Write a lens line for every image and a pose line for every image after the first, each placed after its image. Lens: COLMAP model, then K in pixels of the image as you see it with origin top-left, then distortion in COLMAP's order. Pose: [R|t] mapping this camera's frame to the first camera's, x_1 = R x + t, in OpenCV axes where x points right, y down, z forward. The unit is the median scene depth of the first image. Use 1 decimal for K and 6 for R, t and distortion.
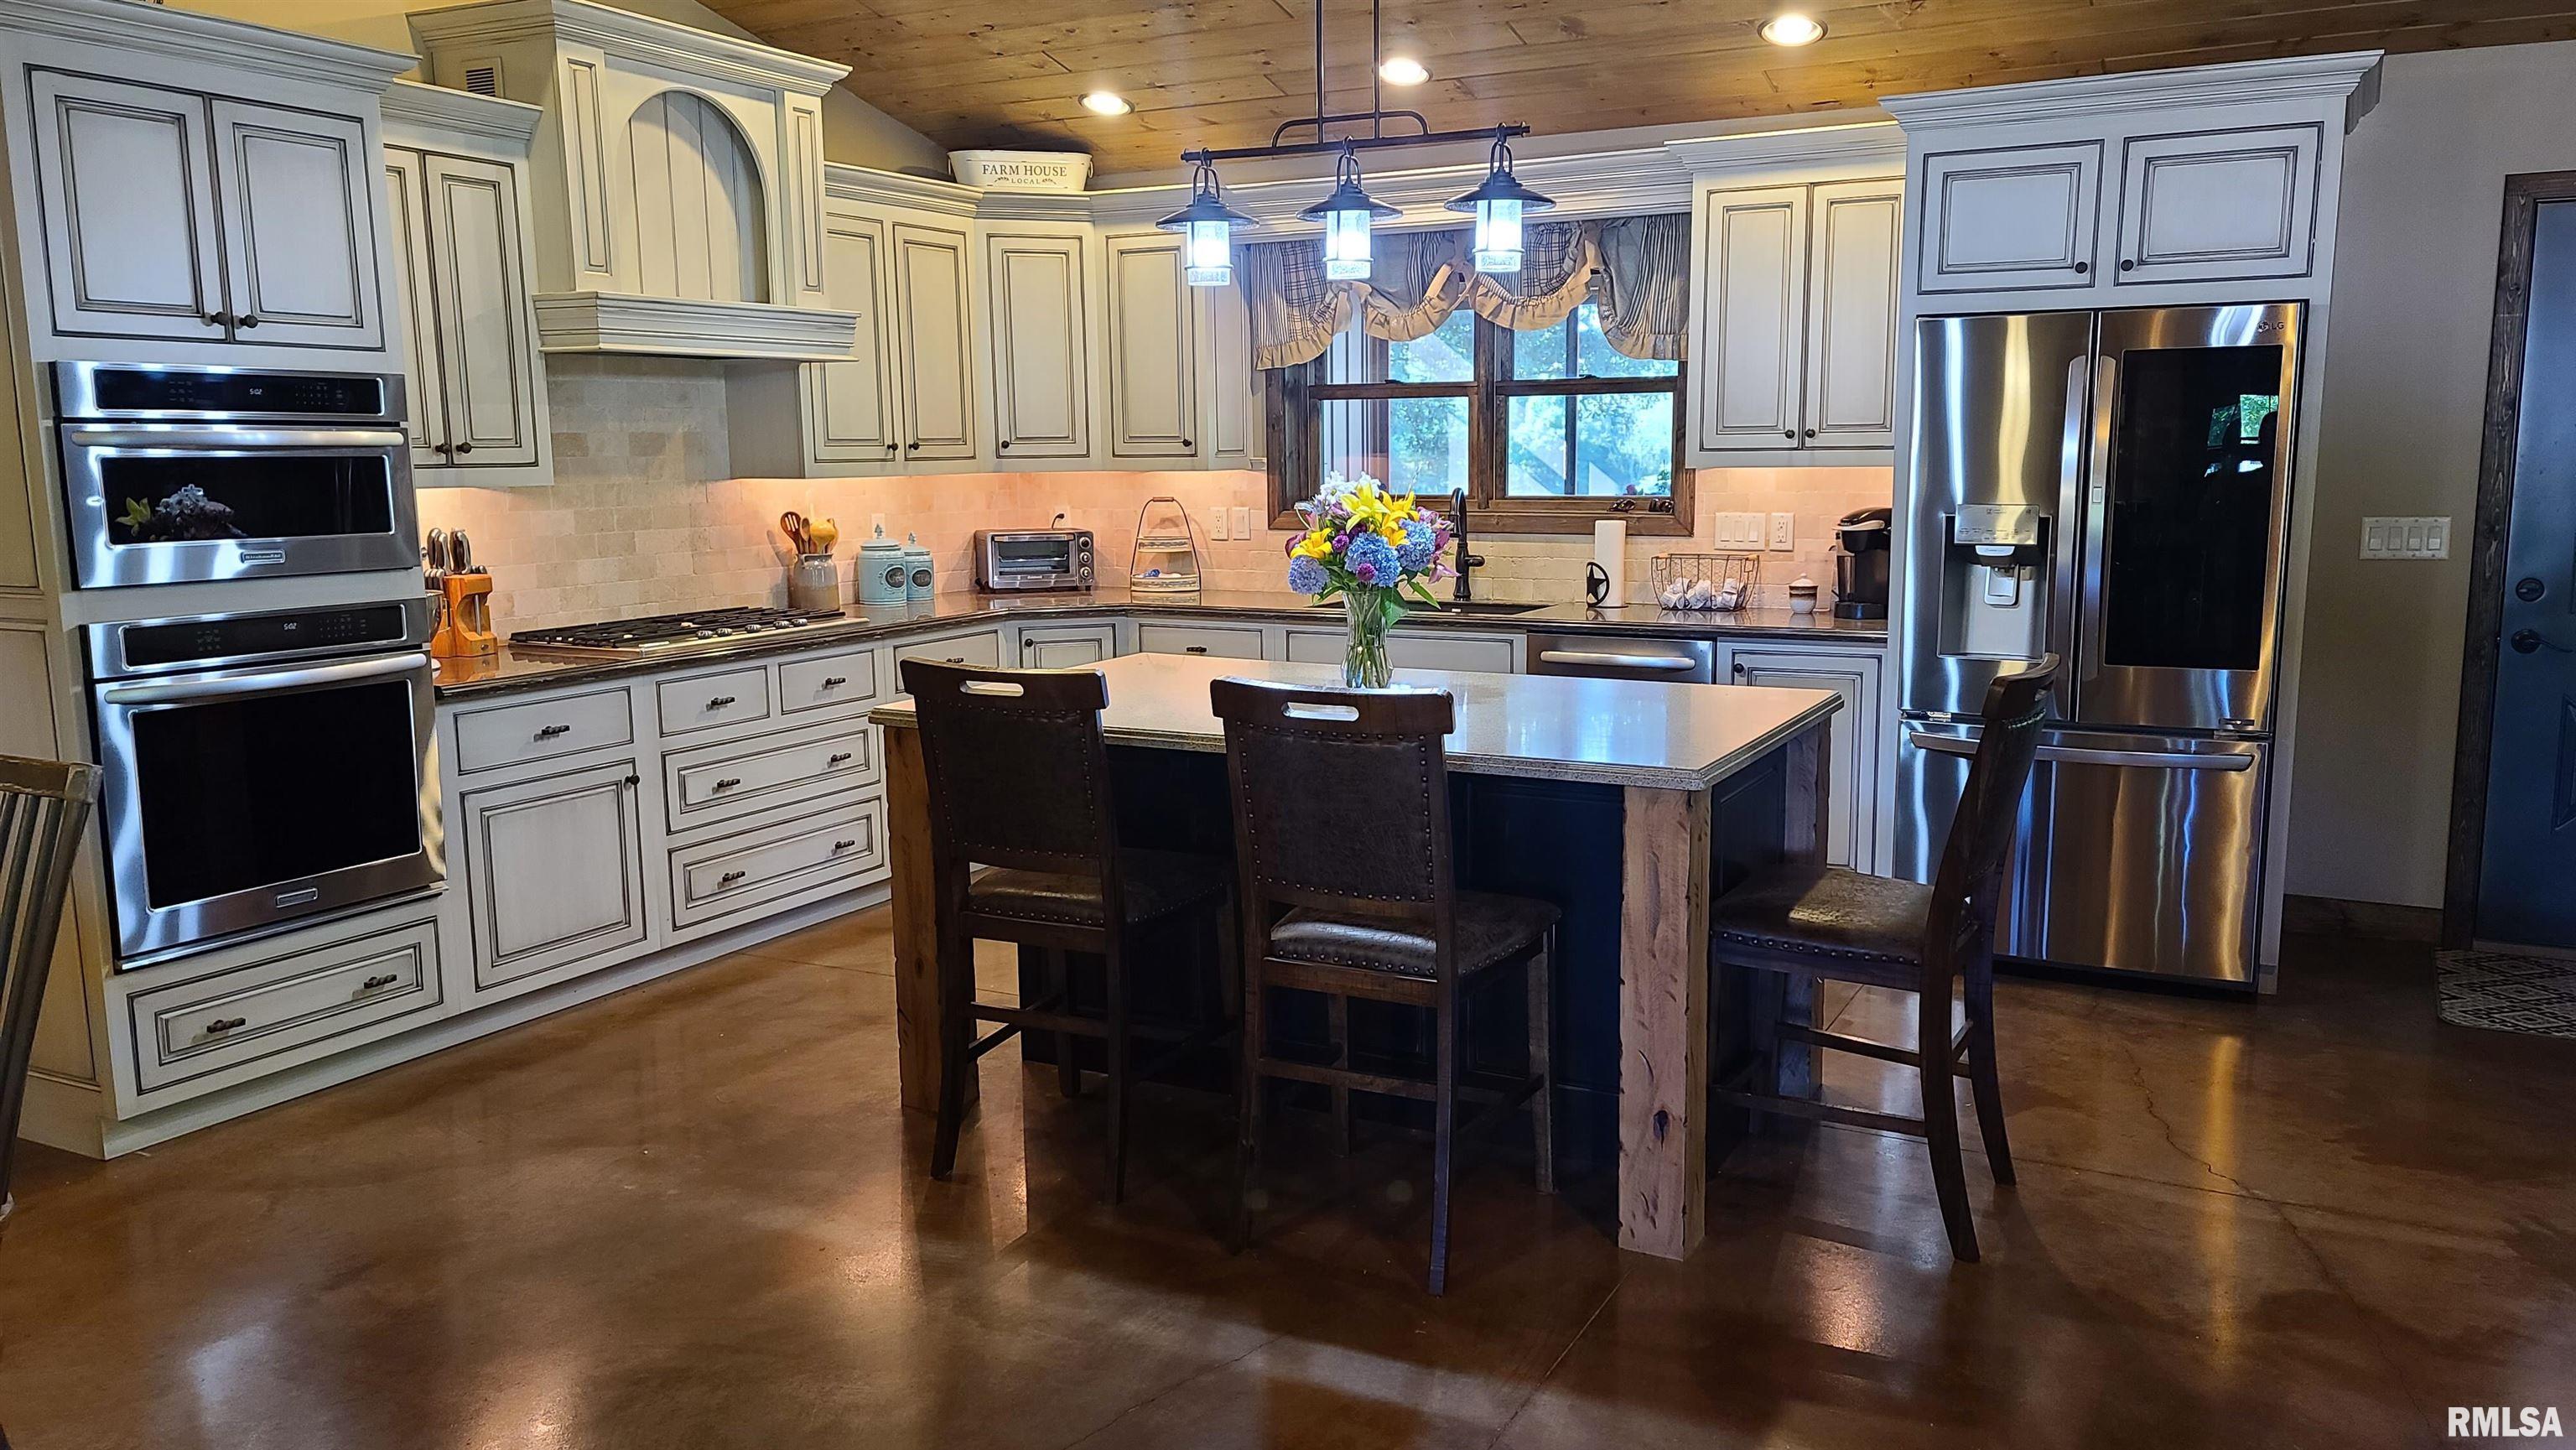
lens RADIAL K [[1876.7, 0, 1309.4], [0, 1876.7, 723.9], [0, 0, 1]] dist [0.074878, -0.047001]
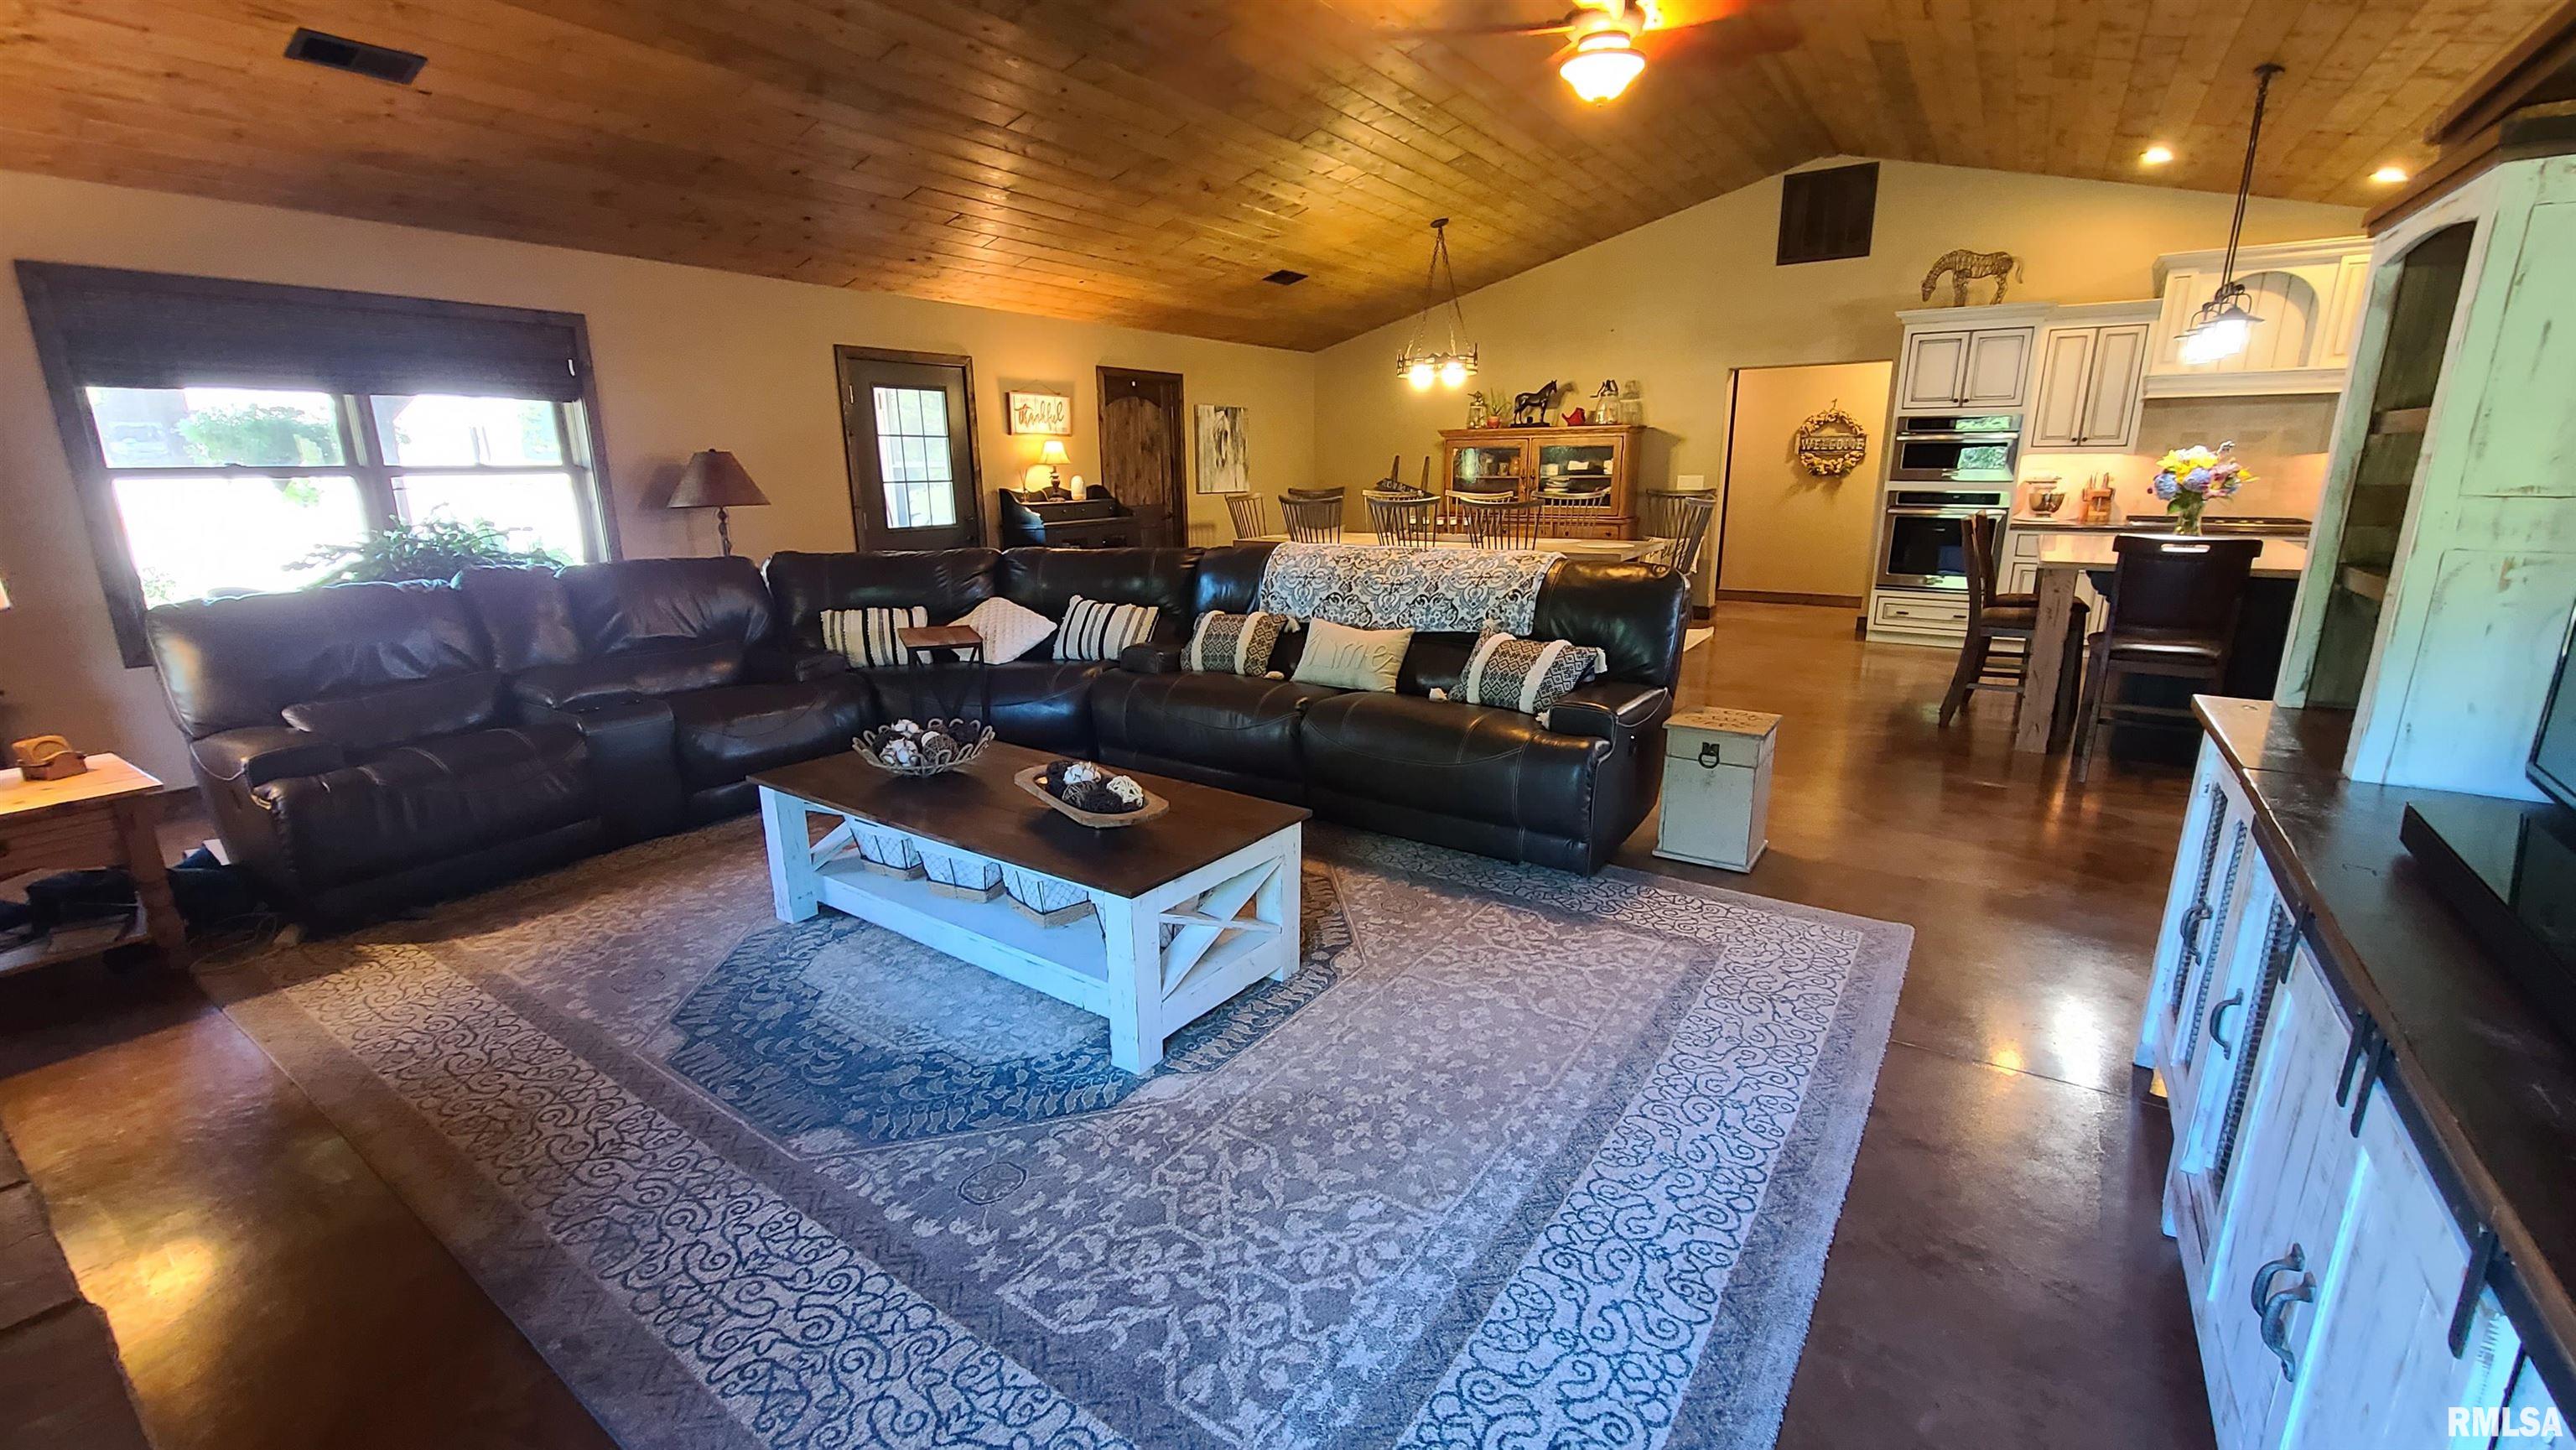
lens RADIAL K [[1061.0, 0, 1276.6], [0, 1061.0, 725.9], [0, 0, 1]] dist [0.000745, -0.001825]
pose [[-0.116782, 0.252302, -0.960576, 1.139158], [-0.138259, 0.953646, 0.267291, -0.001907], [0.983487, 0.164023, -0.076486, 0.060462]]
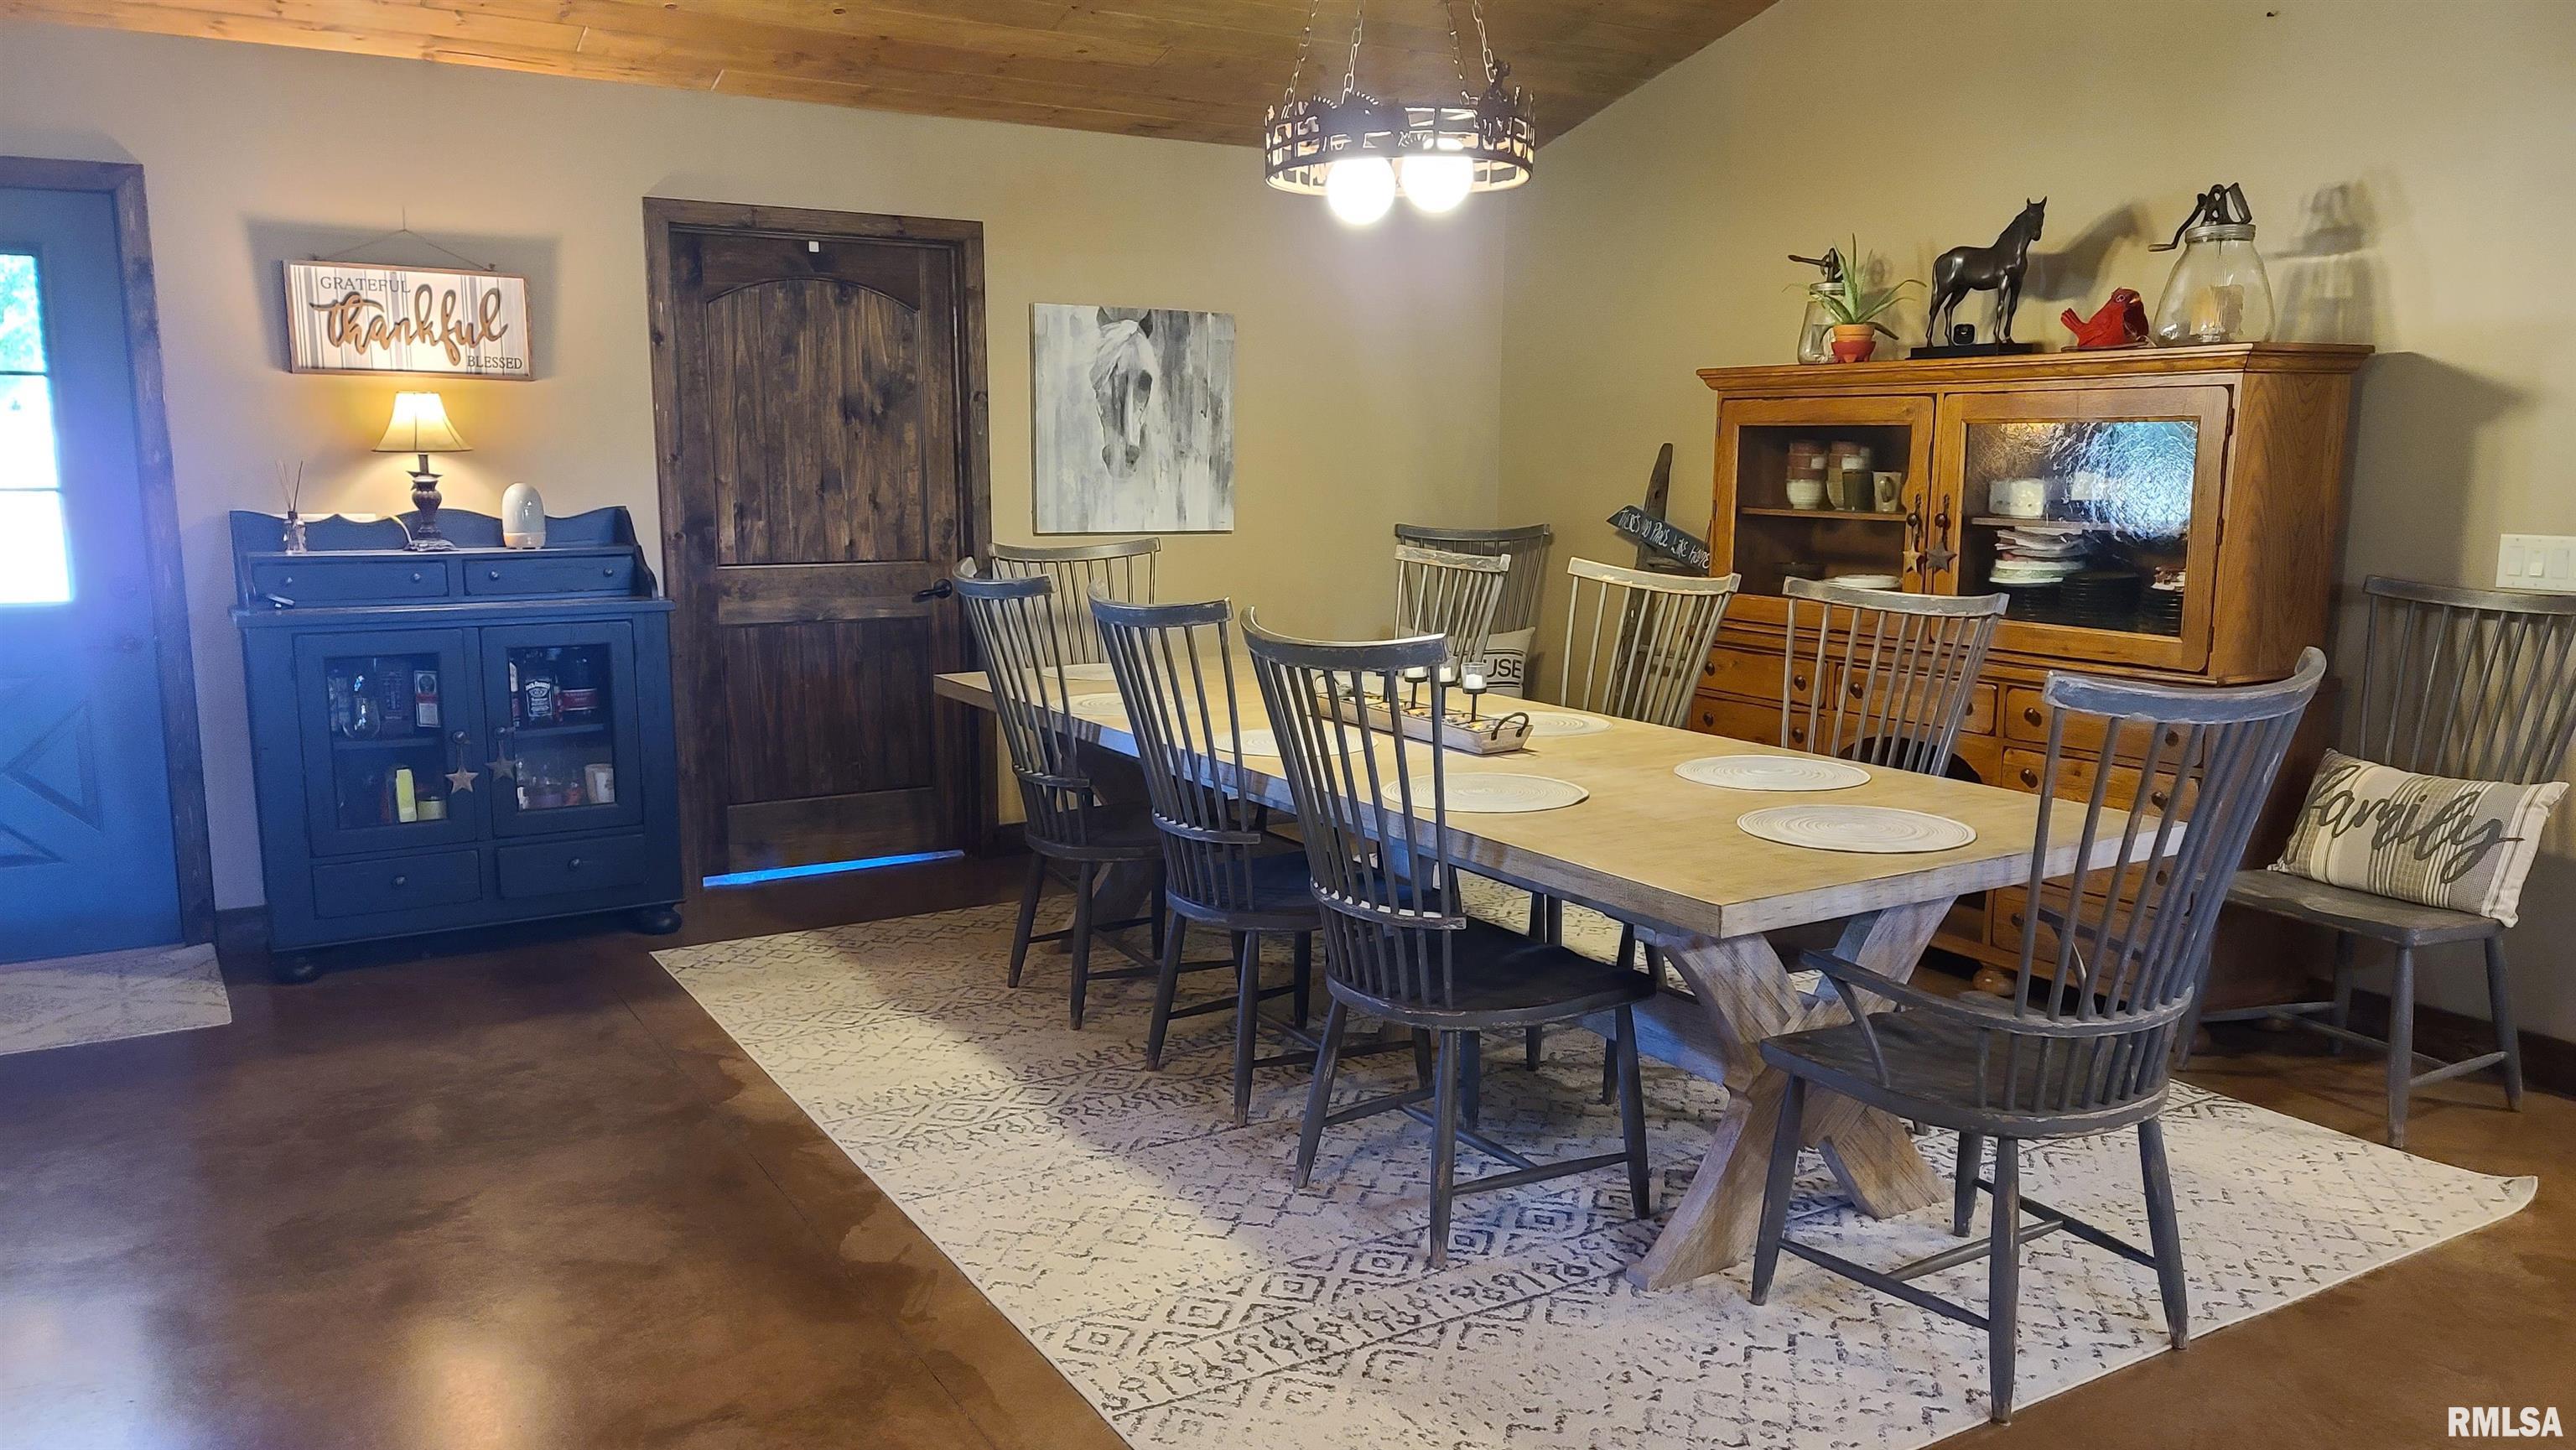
lens RADIAL K [[1876.7, 0, 1296.4], [0, 1876.7, 717.2], [0, 0, 1]] dist [0.074878, -0.047001]
pose [[-0.515752, 0.133920, -0.846206, 0.246420], [-0.128364, 0.964479, 0.230874, -0.066978], [0.847067, 0.227697, -0.480242, 0.484868]]
